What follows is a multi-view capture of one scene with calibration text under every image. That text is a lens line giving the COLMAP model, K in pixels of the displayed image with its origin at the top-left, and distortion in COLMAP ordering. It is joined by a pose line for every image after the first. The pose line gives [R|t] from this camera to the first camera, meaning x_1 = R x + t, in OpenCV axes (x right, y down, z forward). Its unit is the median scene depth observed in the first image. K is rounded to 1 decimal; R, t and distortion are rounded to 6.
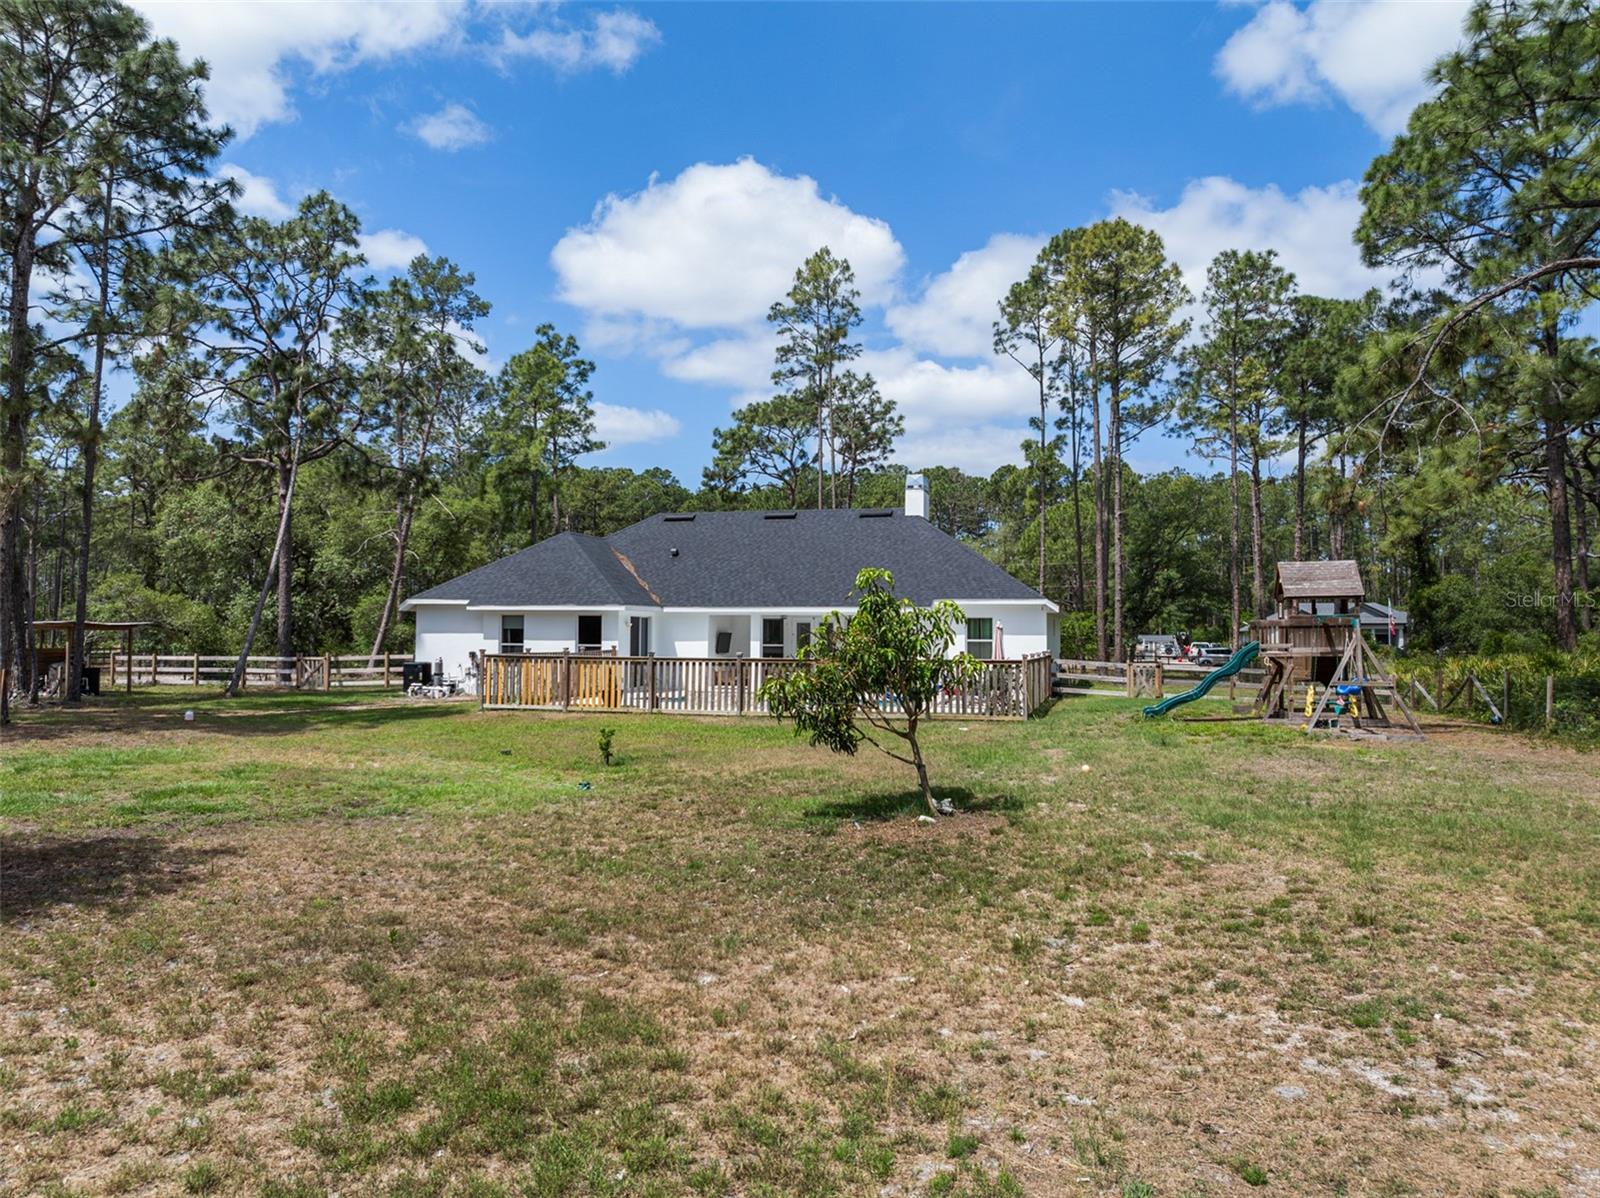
lens RADIAL K [[1131.7, 0, 803.0], [0, 1131.7, 594.8], [0, 0, 1]] dist [-0.038950, -0.000055]
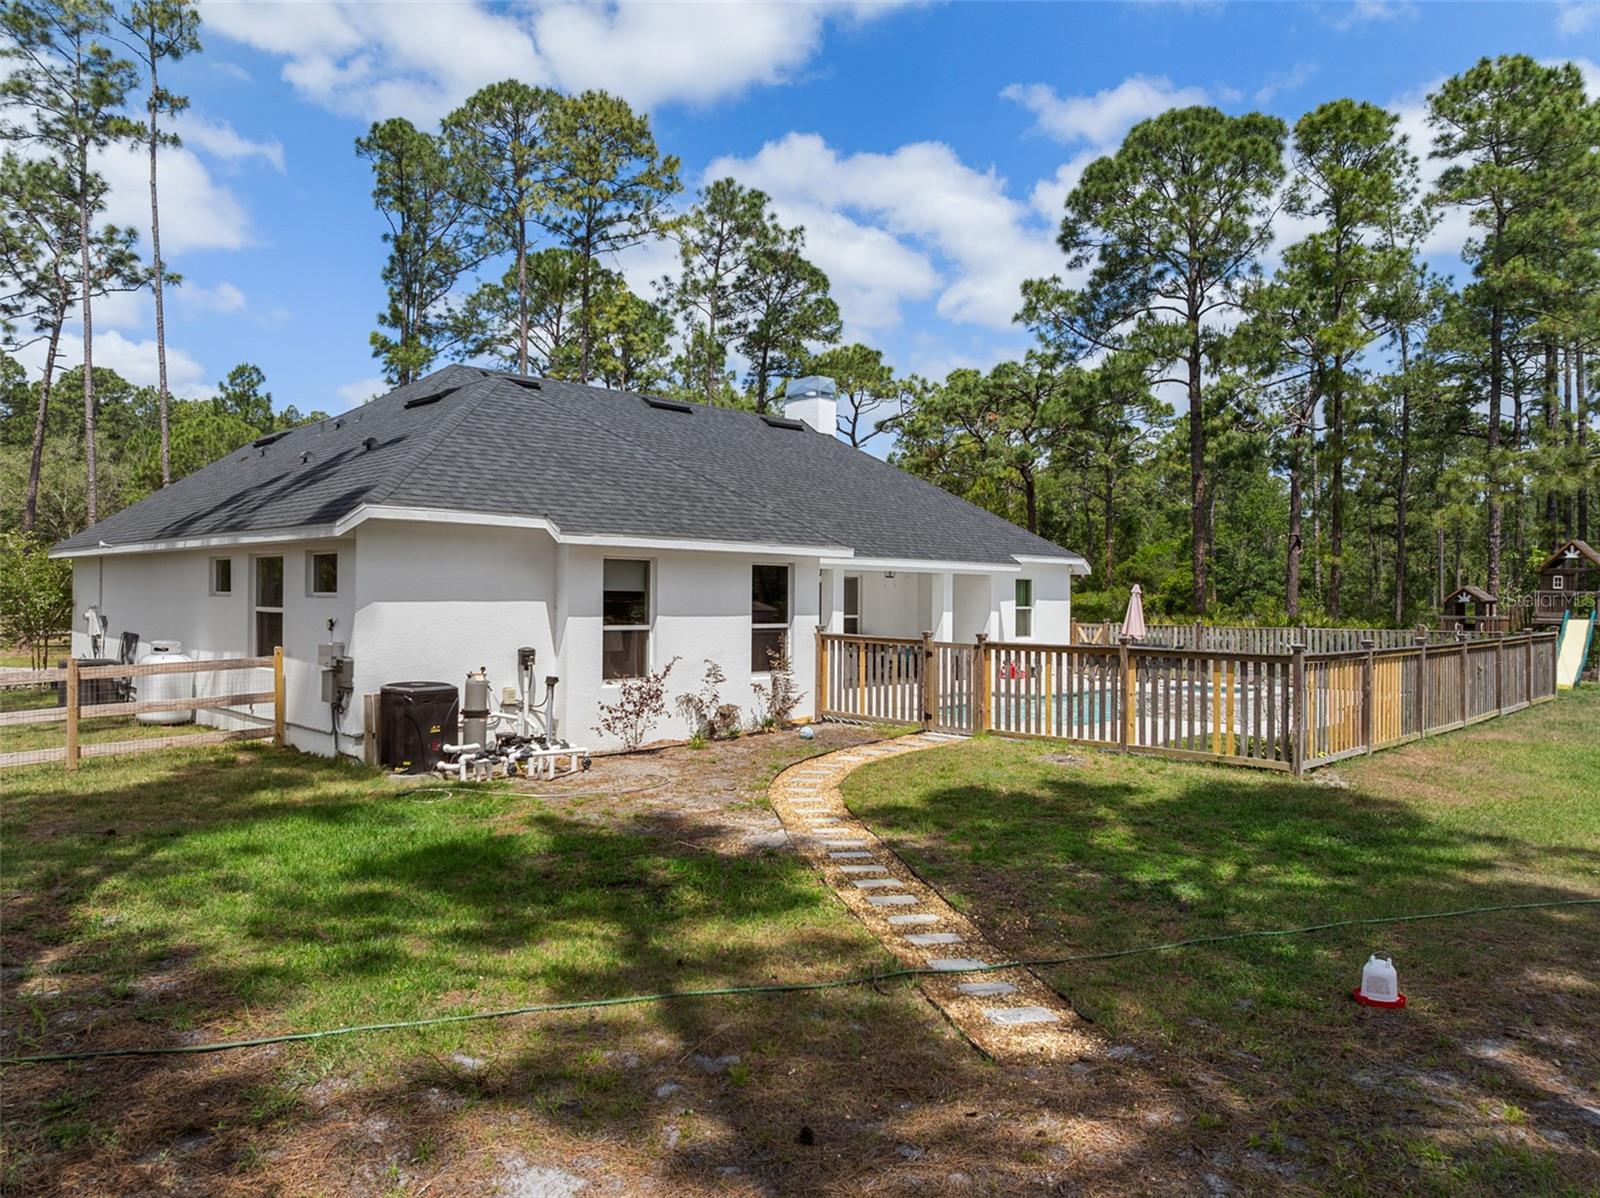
lens RADIAL K [[1131.7, 0, 802.5], [0, 1131.7, 598.6], [0, 0, 1]] dist [-0.038950, -0.000055]
pose [[0.483637, -0.003710, 0.875261, -0.582051], [-0.029625, 0.999349, 0.020605, 0.021328], [-0.874767, -0.035895, 0.483212, 0.713194]]
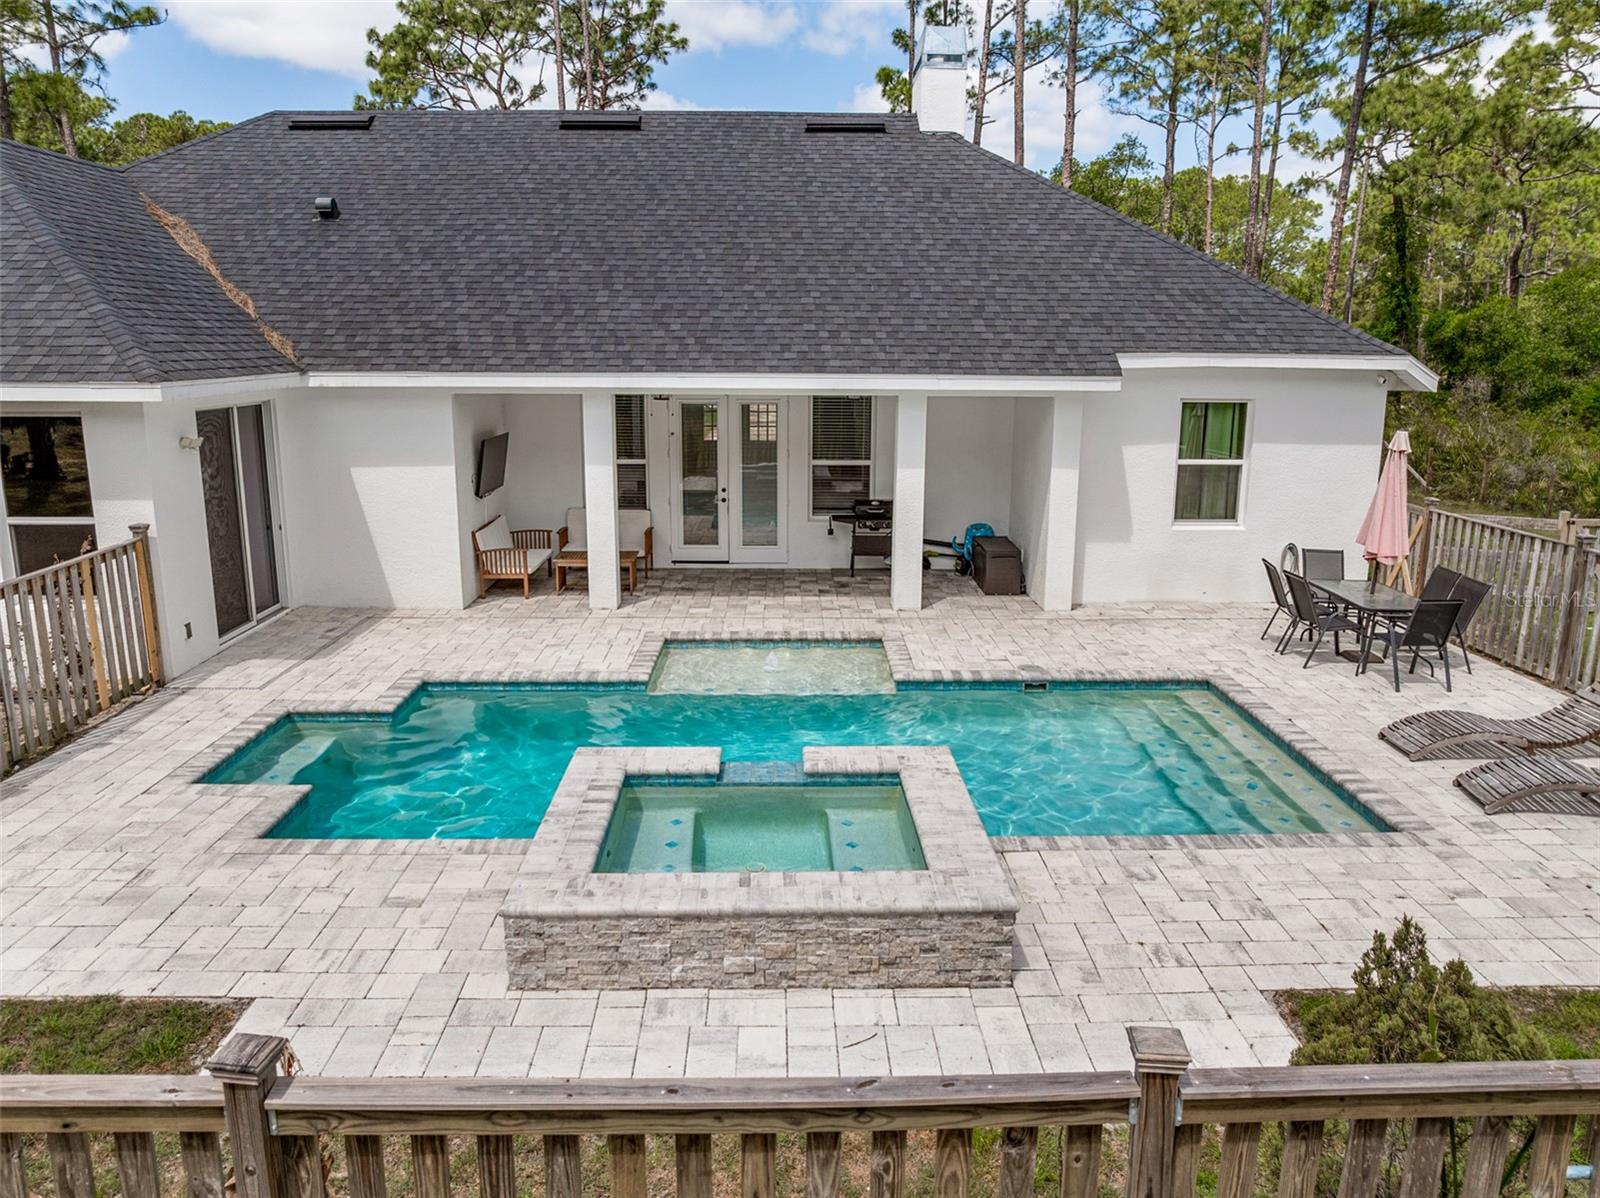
lens RADIAL K [[1131.7, 0, 812.4], [0, 1131.7, 595.3], [0, 0, 1]] dist [-0.038950, -0.000055]
pose [[0.957753, -0.063274, 0.280544, -0.078839], [-0.009892, 0.967671, 0.252020, -0.009958], [-0.287421, -0.244149, 0.926165, 0.640955]]
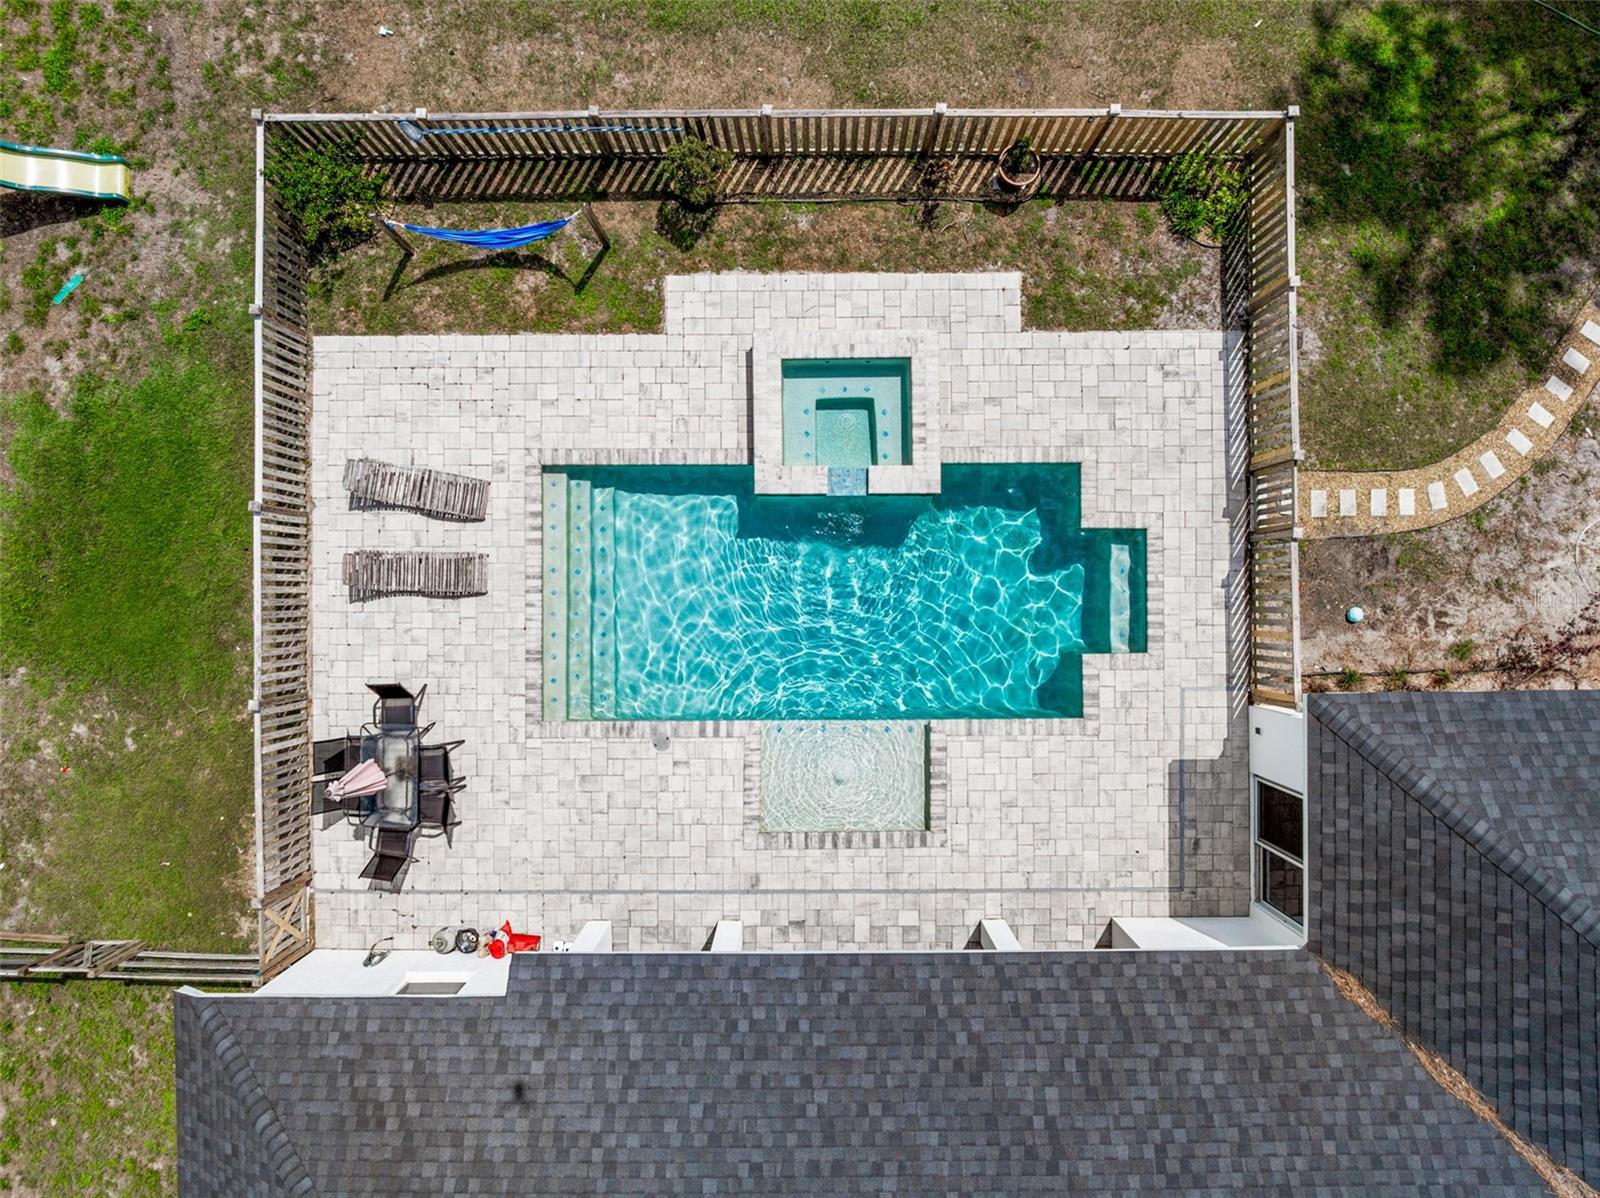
lens RADIAL K [[1131.7, 0, 802.7], [0, 1131.7, 600.0], [0, 0, 1]] dist [-0.038950, -0.000055]
pose [[-0.963281, 0.268464, -0.004155, -0.008224], [0.008818, 0.047100, 0.998851, -0.319861], [0.268351, 0.962138, -0.047738, 0.866129]]
